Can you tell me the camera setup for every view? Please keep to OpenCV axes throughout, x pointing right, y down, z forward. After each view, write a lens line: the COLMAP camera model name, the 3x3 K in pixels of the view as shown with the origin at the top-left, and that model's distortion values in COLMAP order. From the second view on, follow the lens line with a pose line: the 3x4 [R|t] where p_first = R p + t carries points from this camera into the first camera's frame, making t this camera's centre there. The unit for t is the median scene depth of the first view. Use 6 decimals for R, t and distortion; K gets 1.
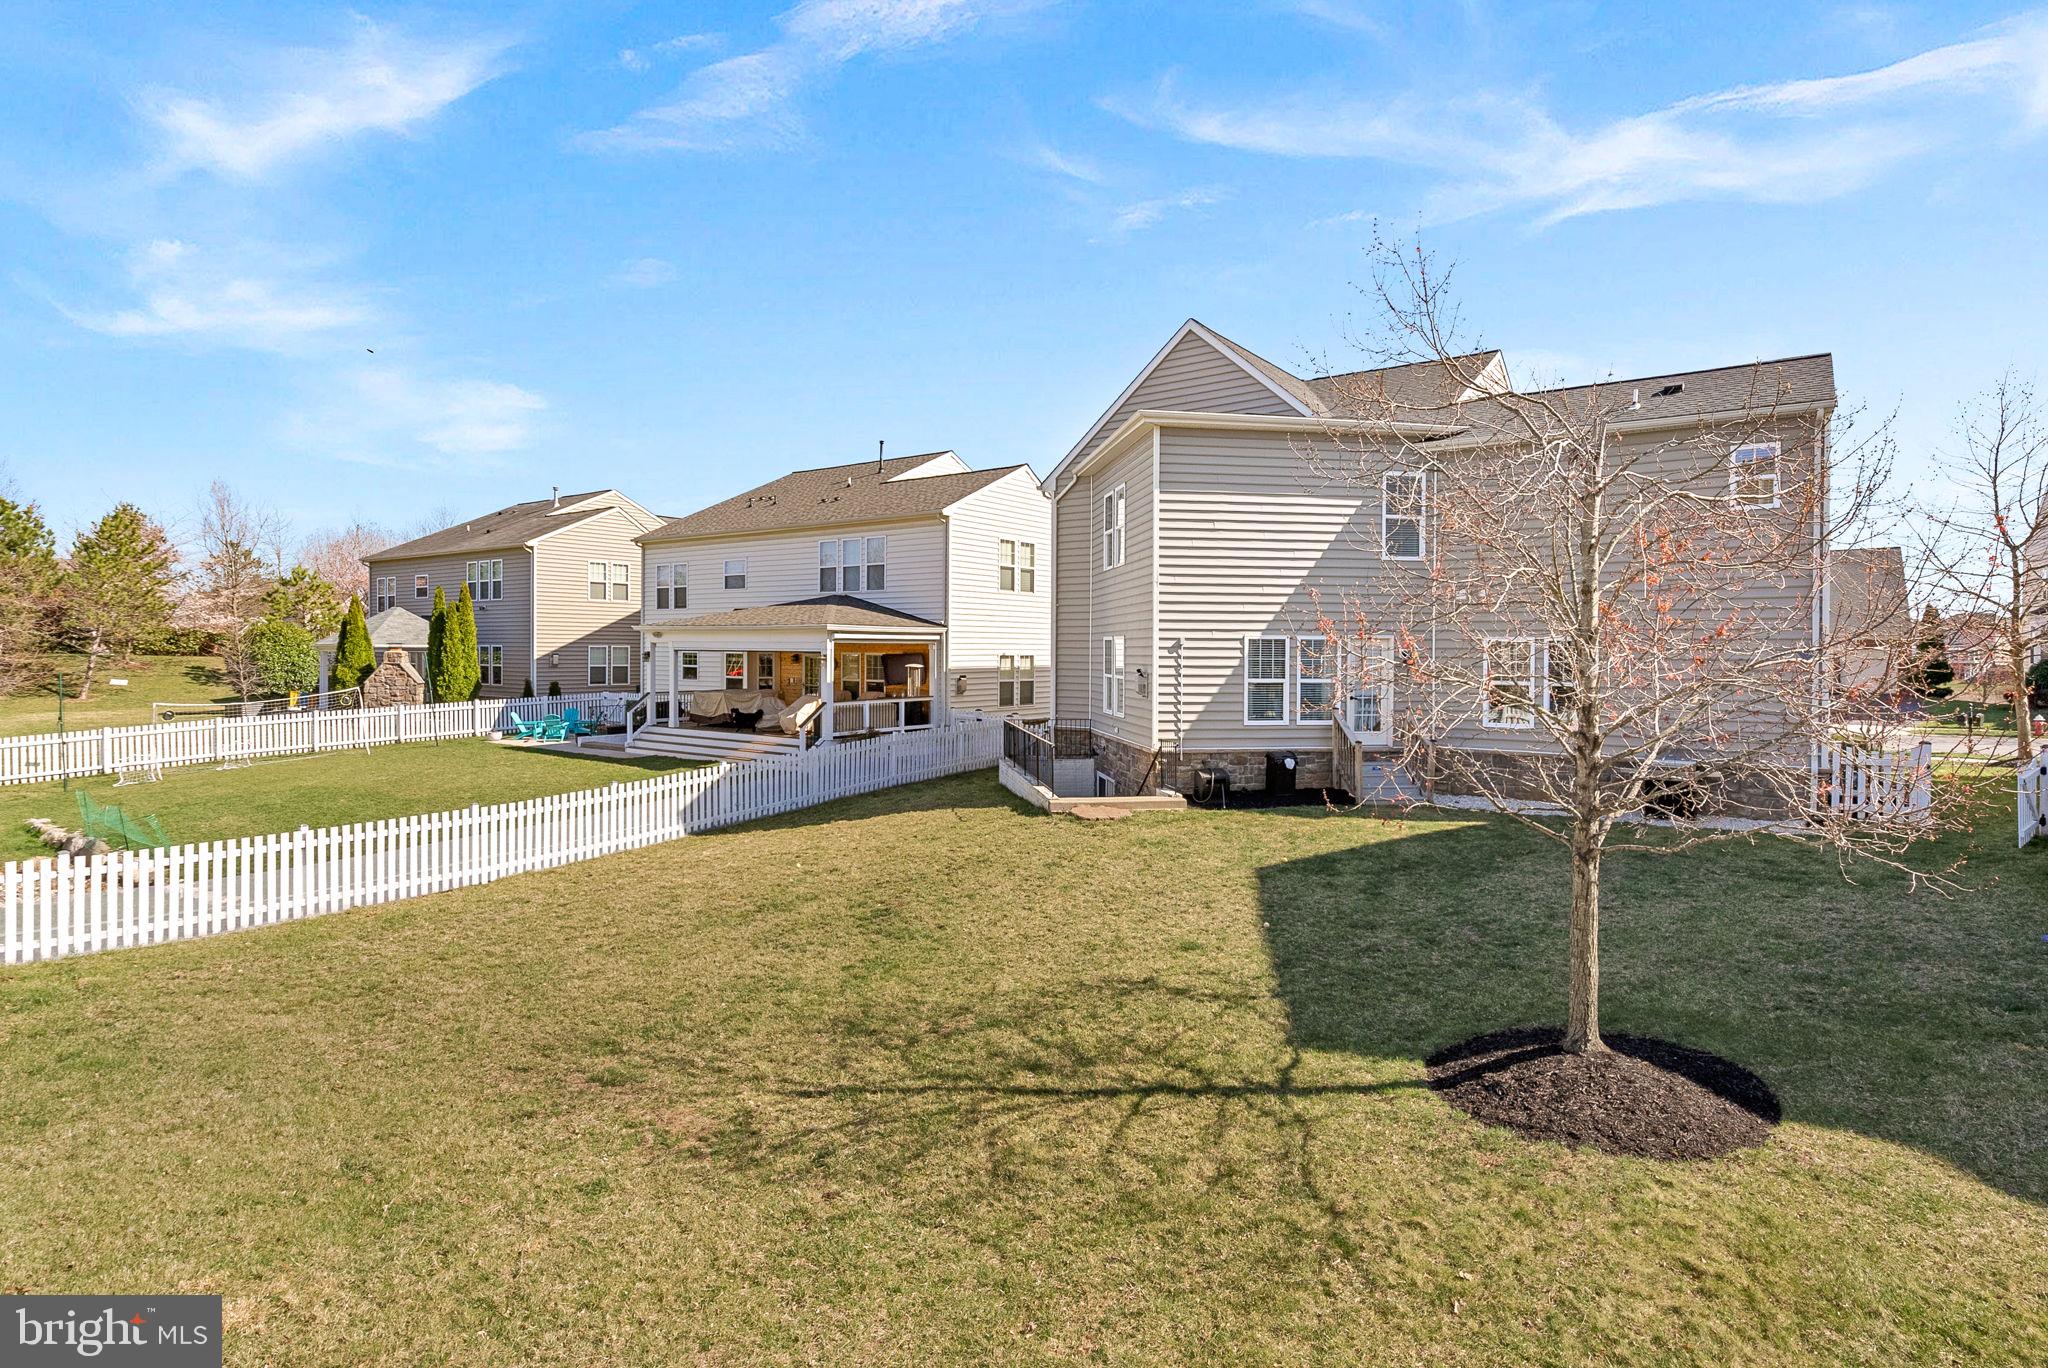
lens RADIAL K [[1052.8, 0, 1027.8], [0, 1052.8, 624.9], [0, 0, 1]] dist [0.001505, 0.000106]
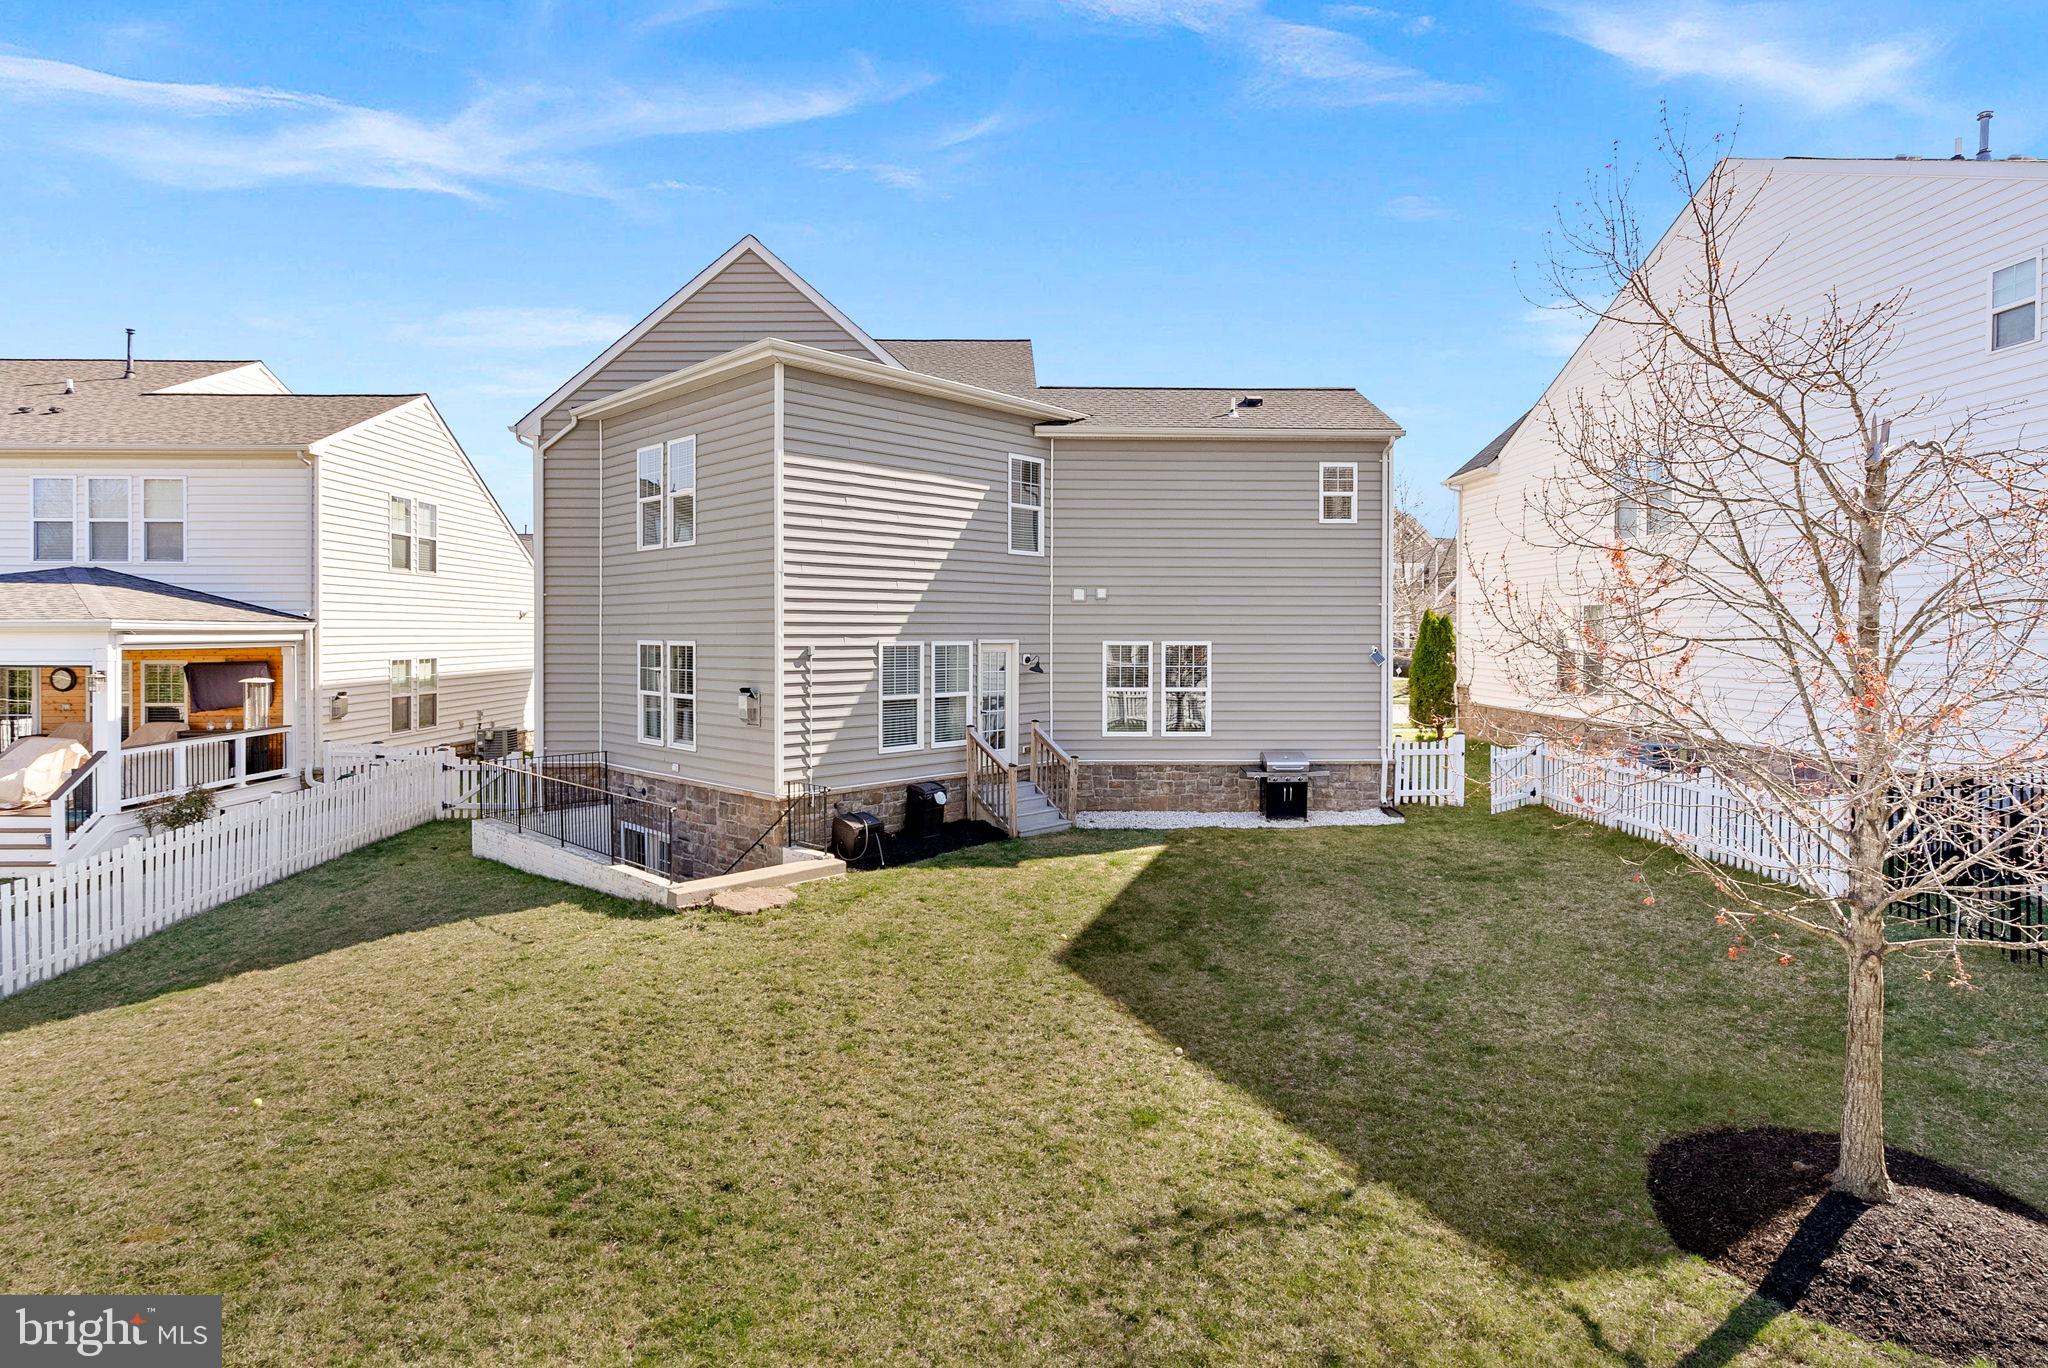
lens RADIAL K [[1052.8, 0, 1027.8], [0, 1052.8, 624.9], [0, 0, 1]] dist [0.001505, 0.000106]
pose [[0.795477, 0.000341, 0.605984, -0.188315], [-0.010759, 0.999850, 0.013560, -0.014885], [-0.605889, -0.017306, 0.795361, 0.292758]]
